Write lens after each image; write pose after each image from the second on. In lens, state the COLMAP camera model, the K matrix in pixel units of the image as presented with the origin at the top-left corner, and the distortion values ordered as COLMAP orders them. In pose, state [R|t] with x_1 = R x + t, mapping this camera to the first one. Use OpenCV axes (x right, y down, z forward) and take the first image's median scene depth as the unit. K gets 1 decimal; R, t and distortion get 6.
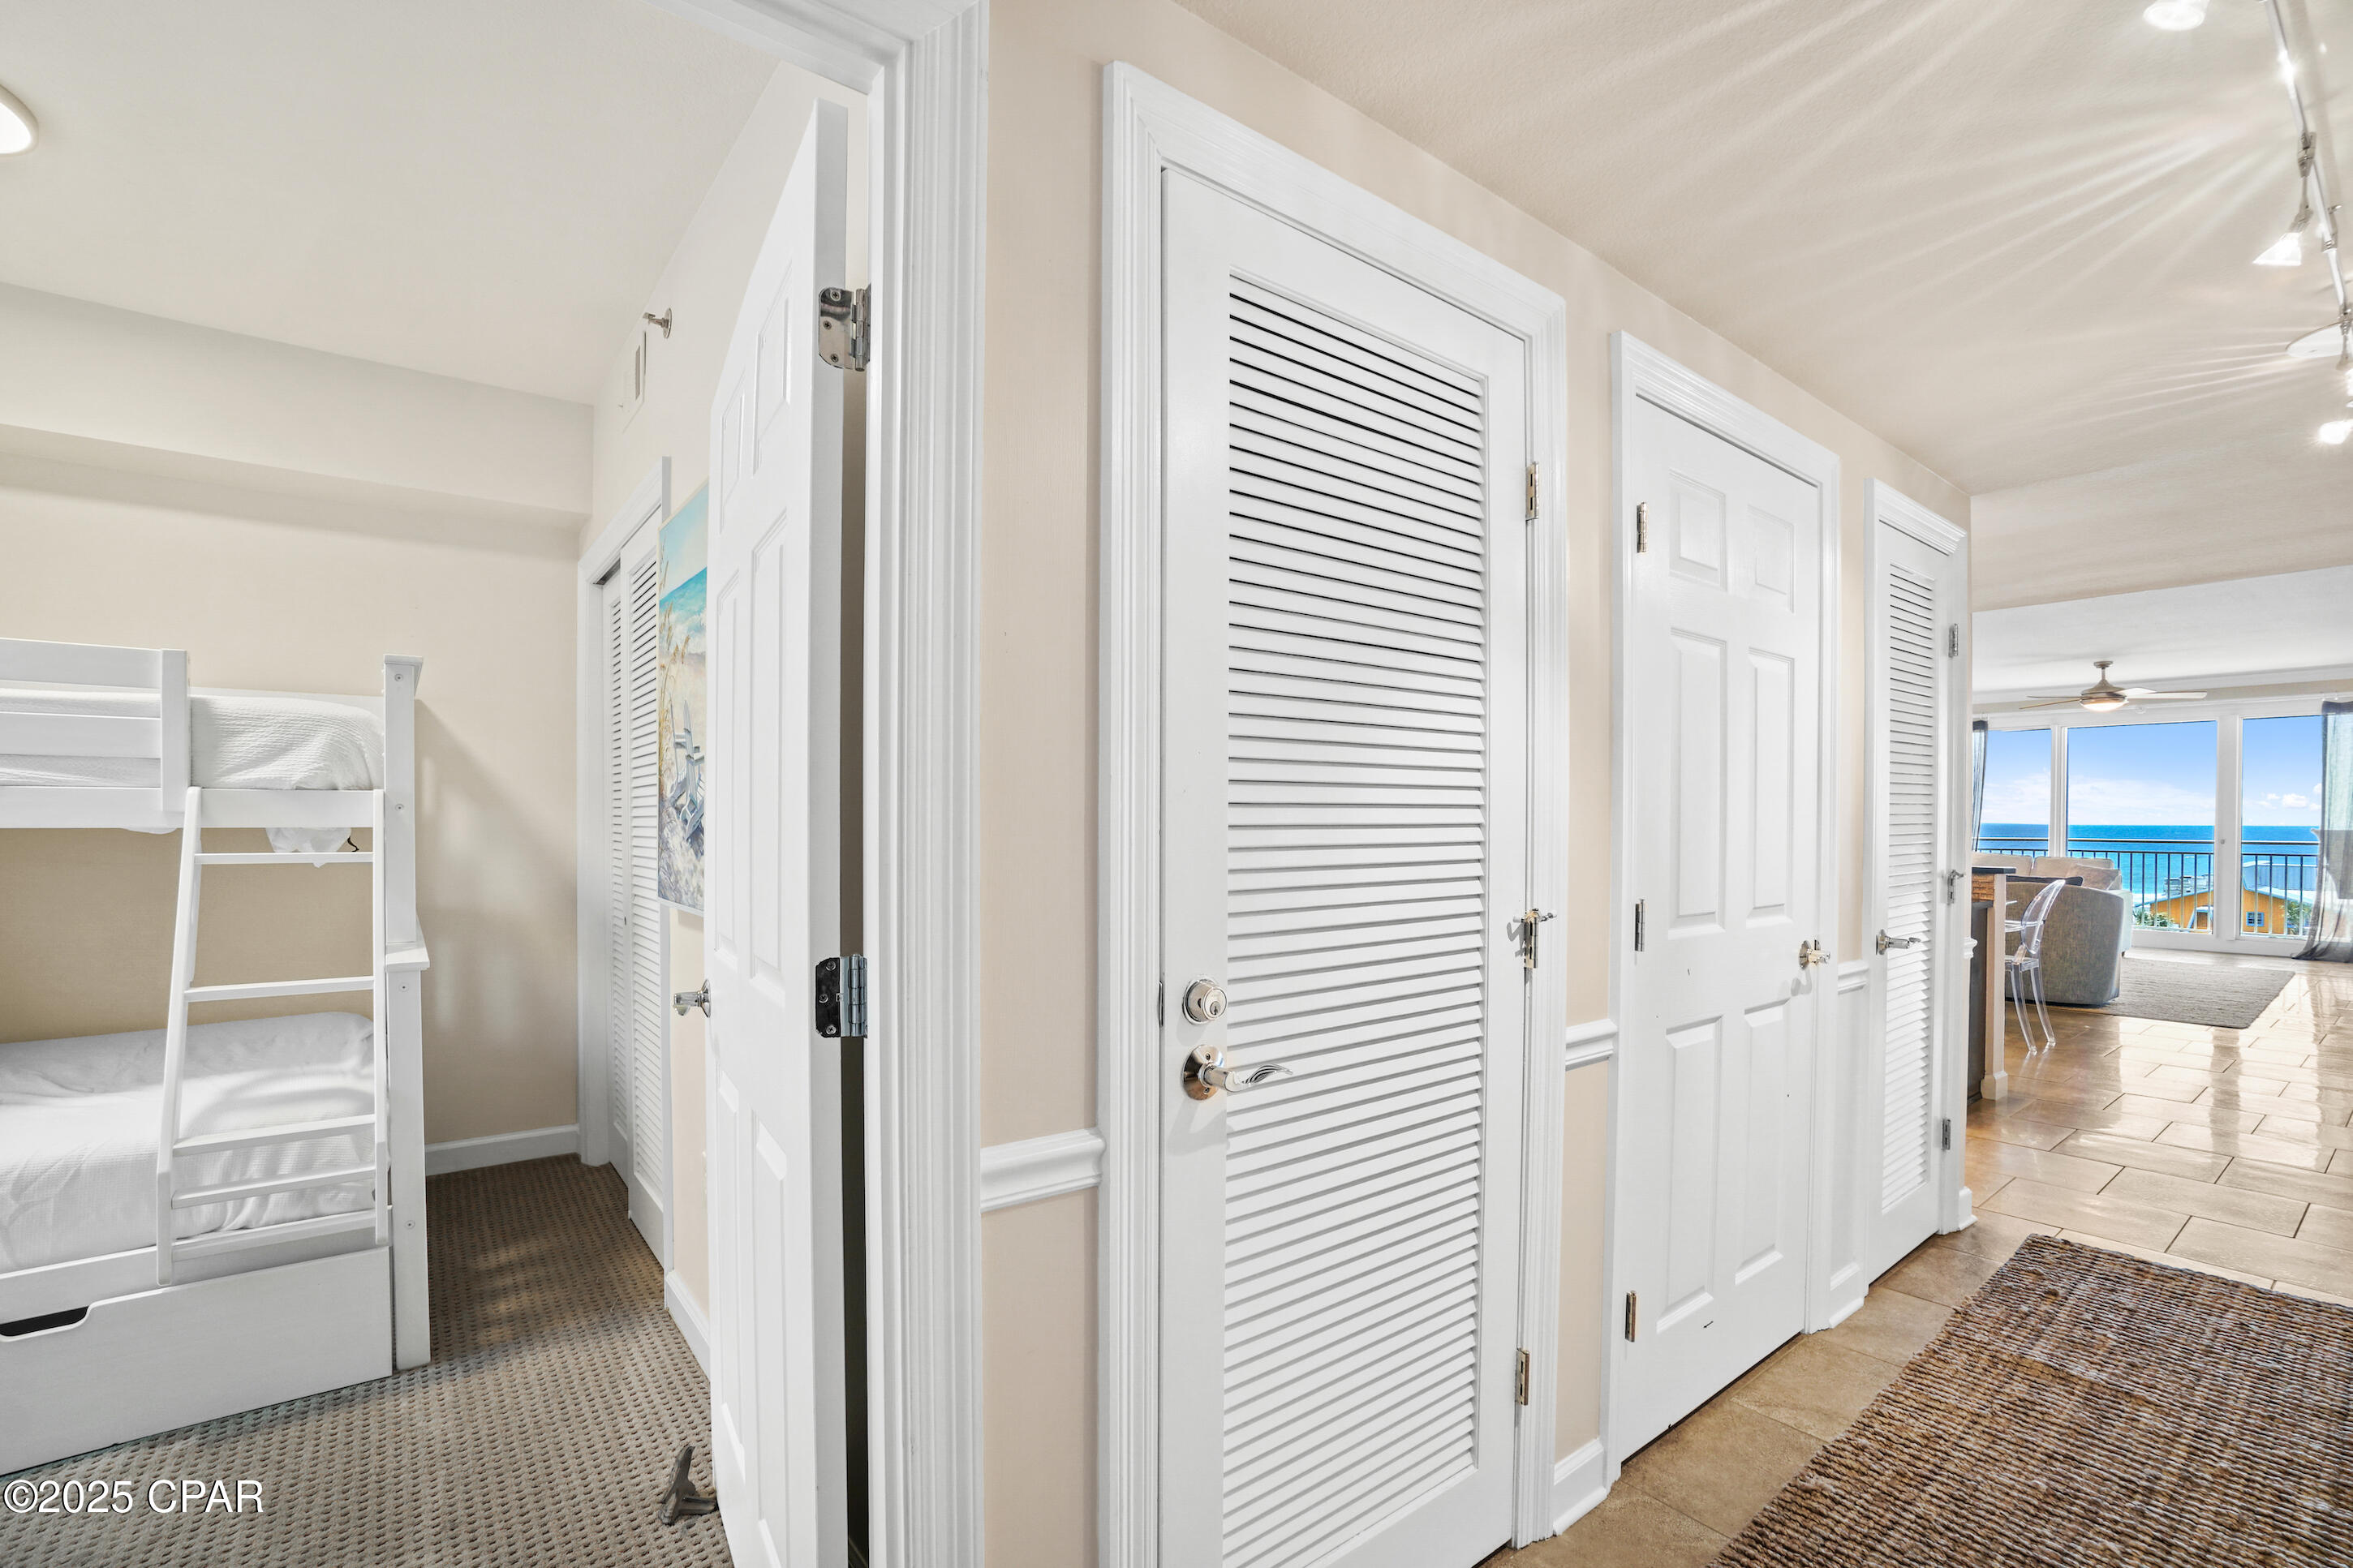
lens RADIAL K [[1036.0, 0, 1180.0], [0, 1036.0, 829.5], [0, 0, 1]] dist [-0.002737, -0.000710]
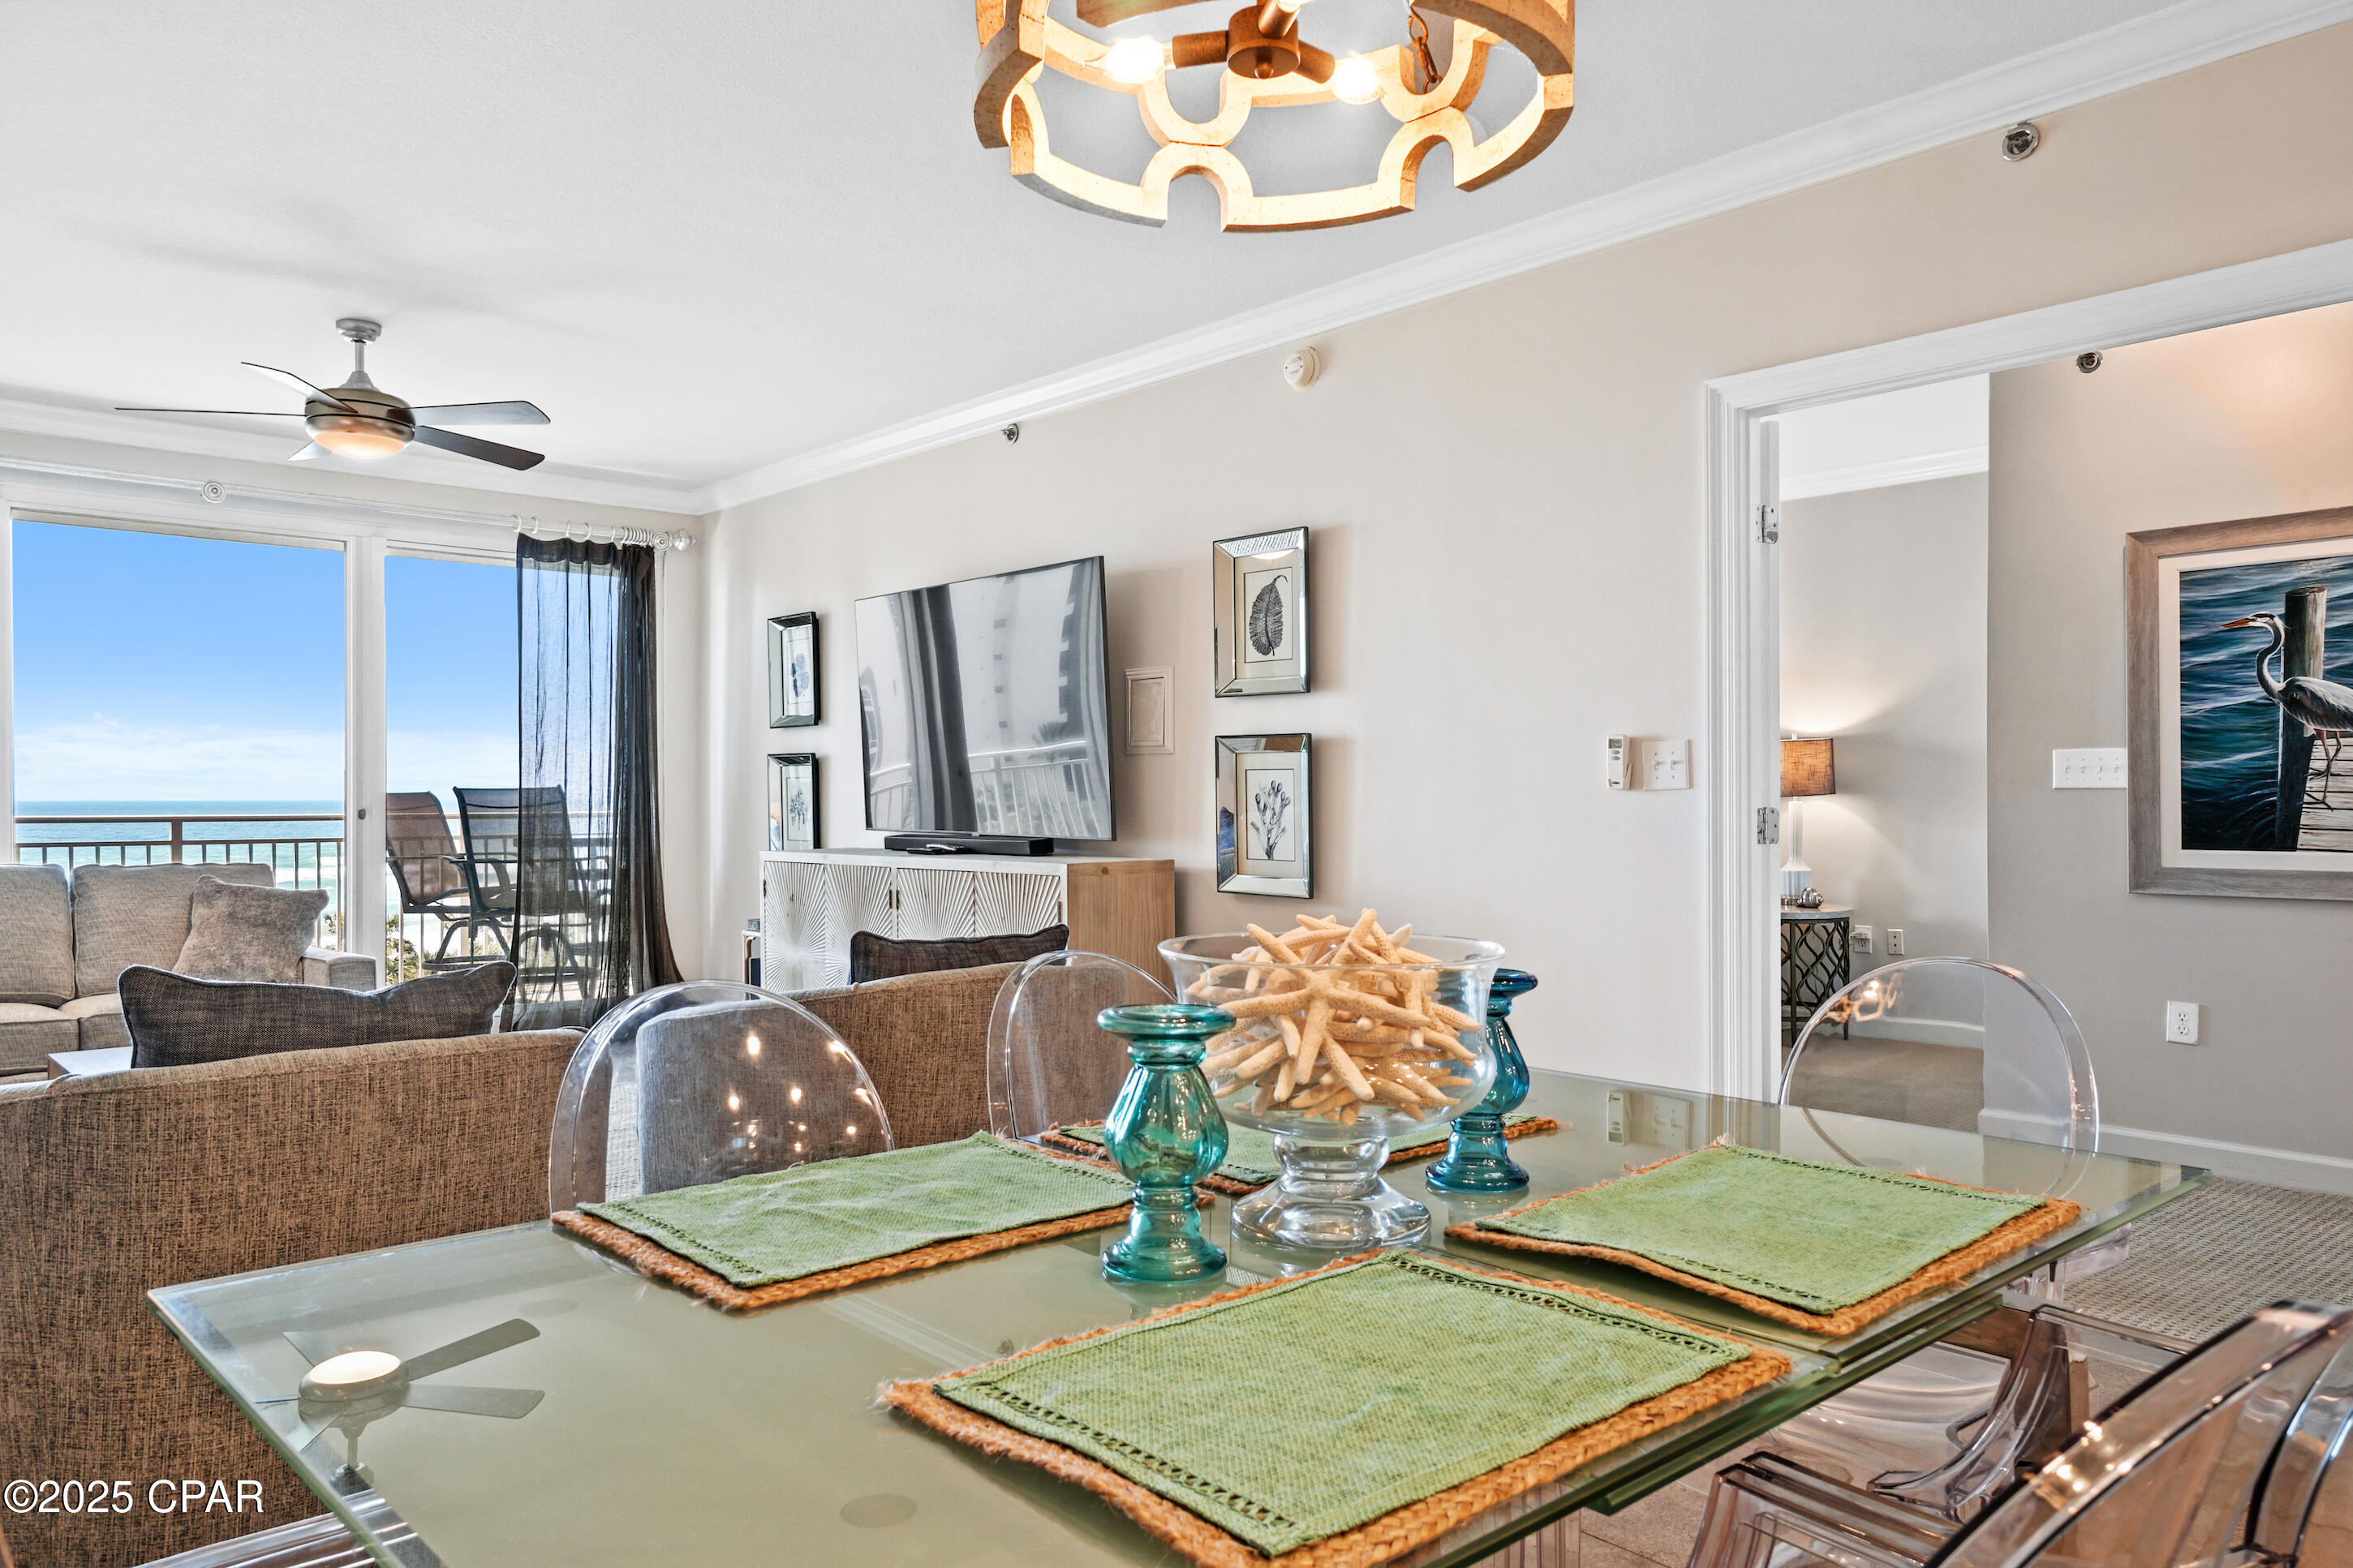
lens RADIAL K [[1621.8, 0, 1162.1], [0, 1621.8, 802.0], [0, 0, 1]] dist [0.001726, 0.000862]
pose [[-0.059895, -0.008061, 0.998172, 0.293489], [0.012233, 0.999886, 0.008809, 0.004800], [-0.998130, 0.012738, -0.059790, 0.731214]]
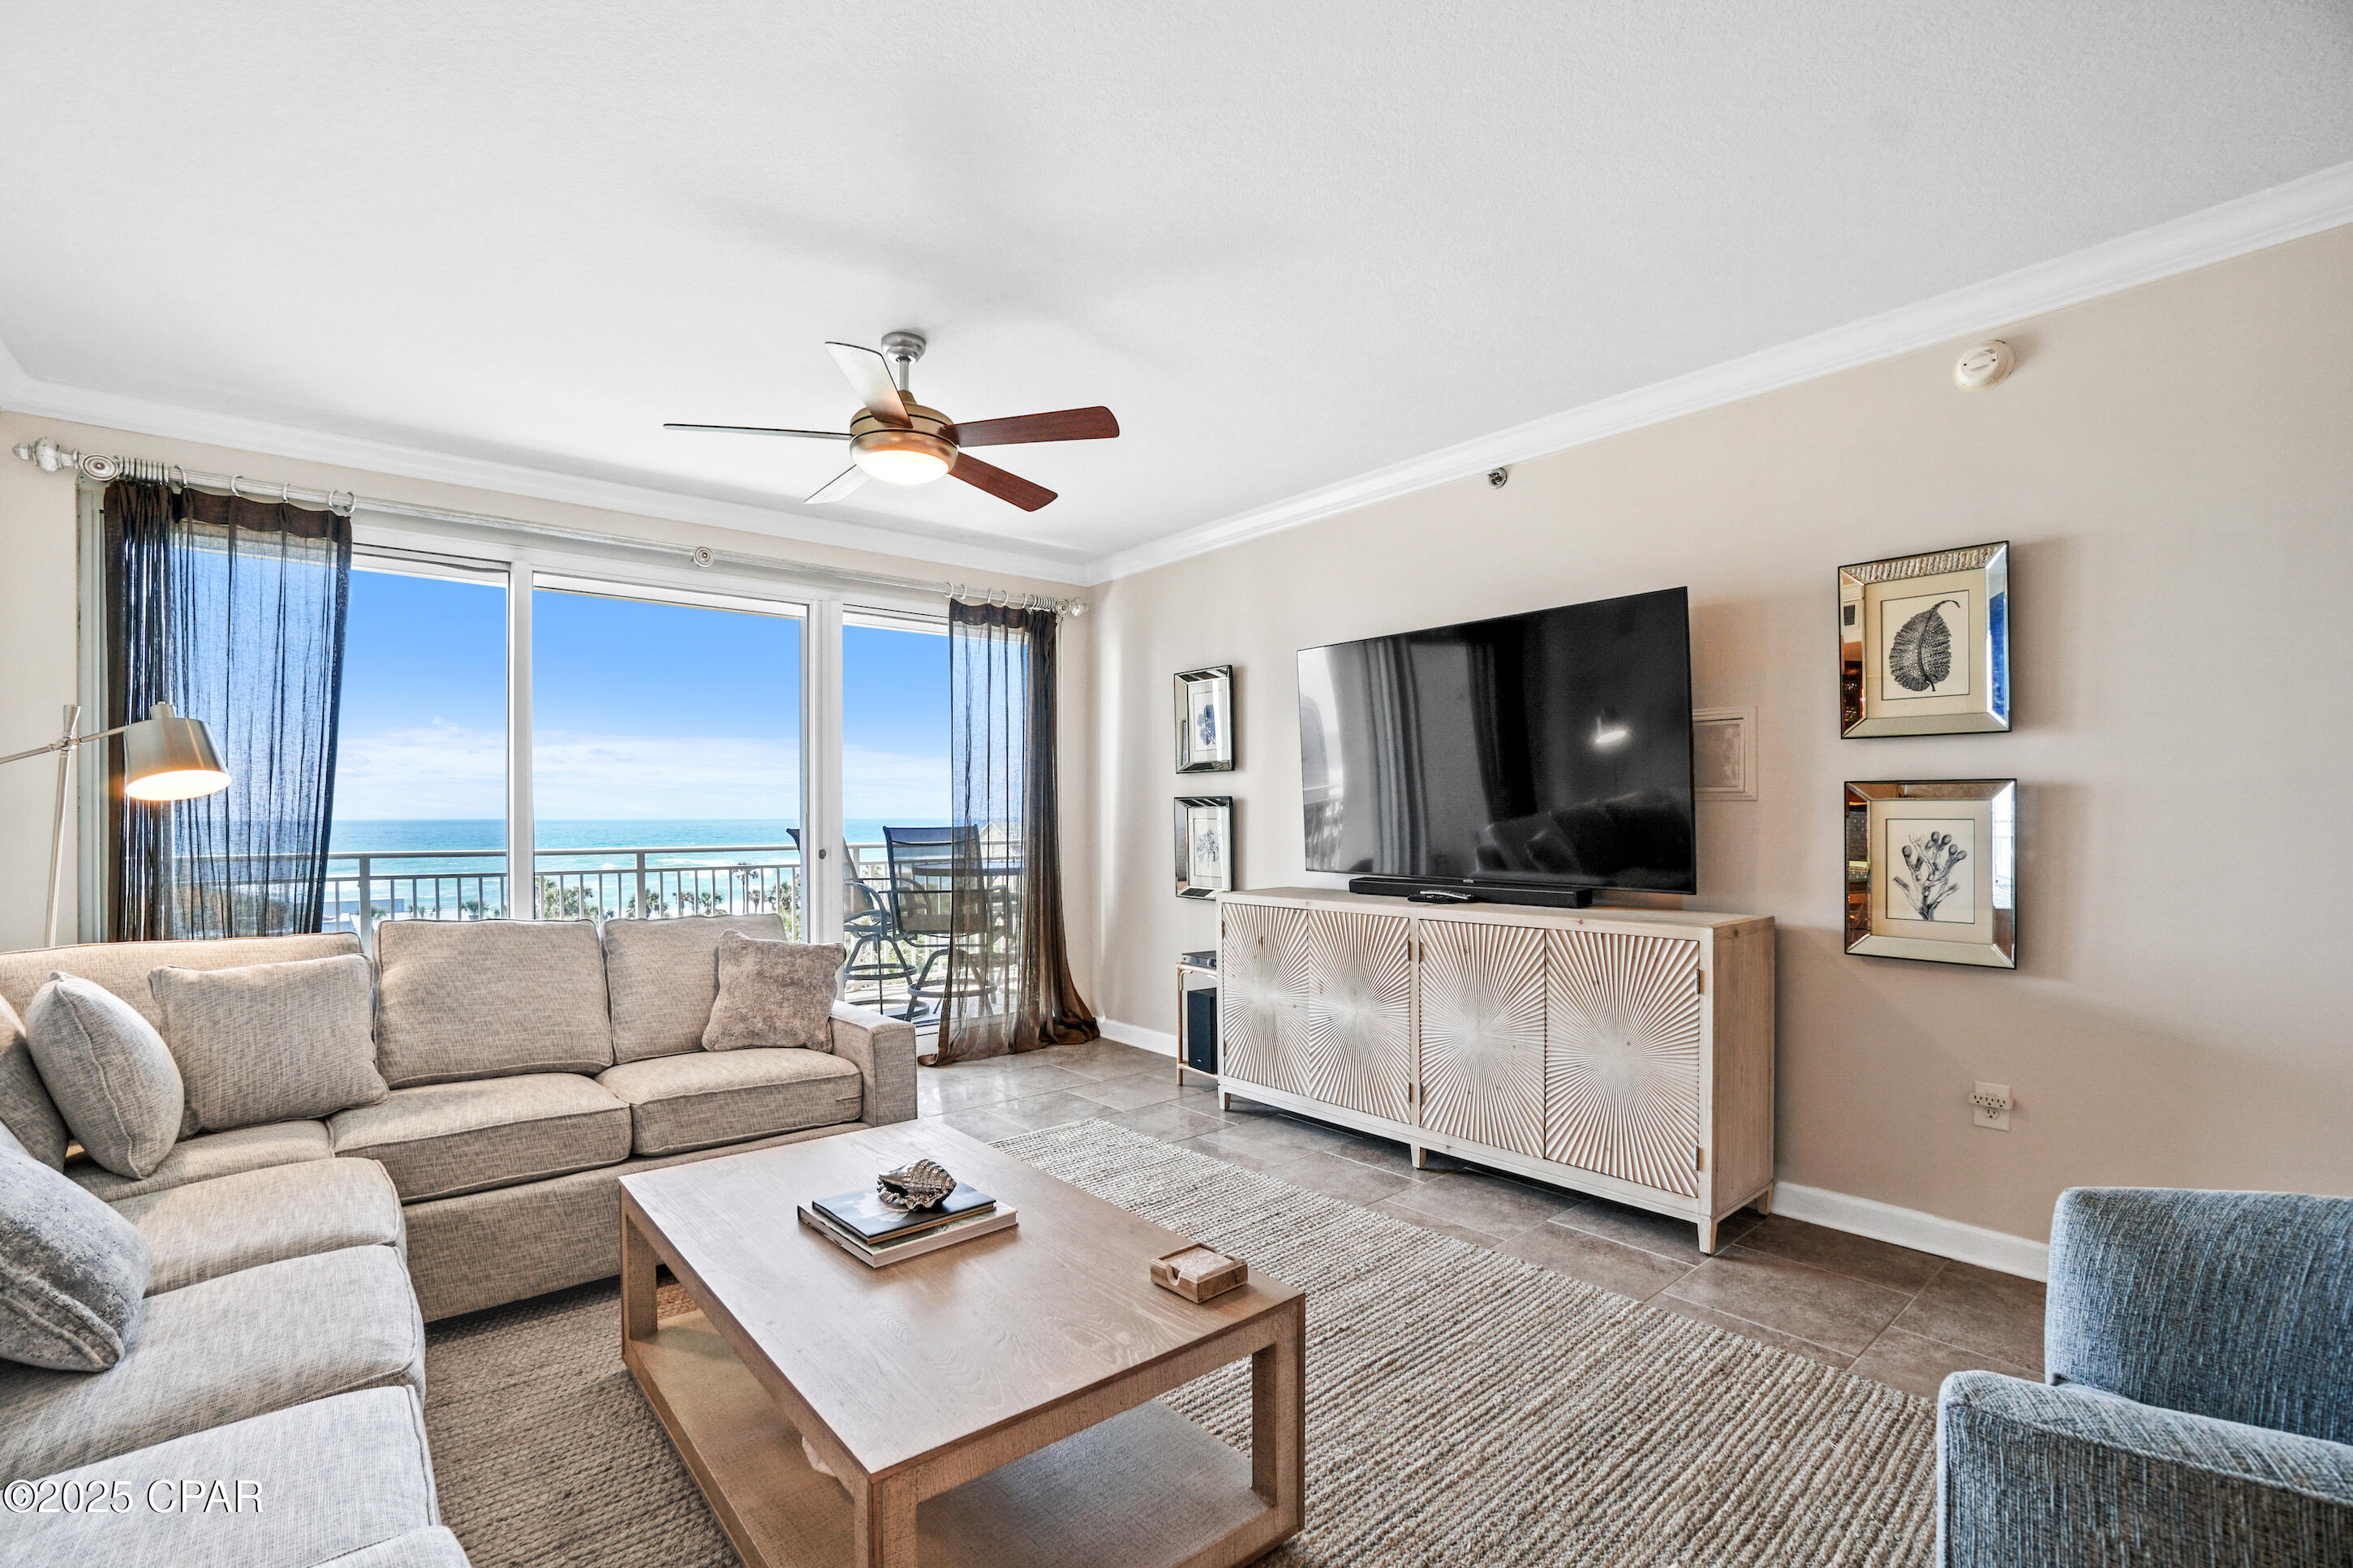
lens RADIAL K [[1048.0, 0, 1147.6], [0, 1048.0, 803.0], [0, 0, 1]] dist [-0.064326, 0.025399]
pose [[-0.020386, 0.009186, 0.999750, 0.537035], [0.011761, 0.999891, -0.008947, -0.005757], [-0.999723, 0.011576, -0.020491, 0.901740]]
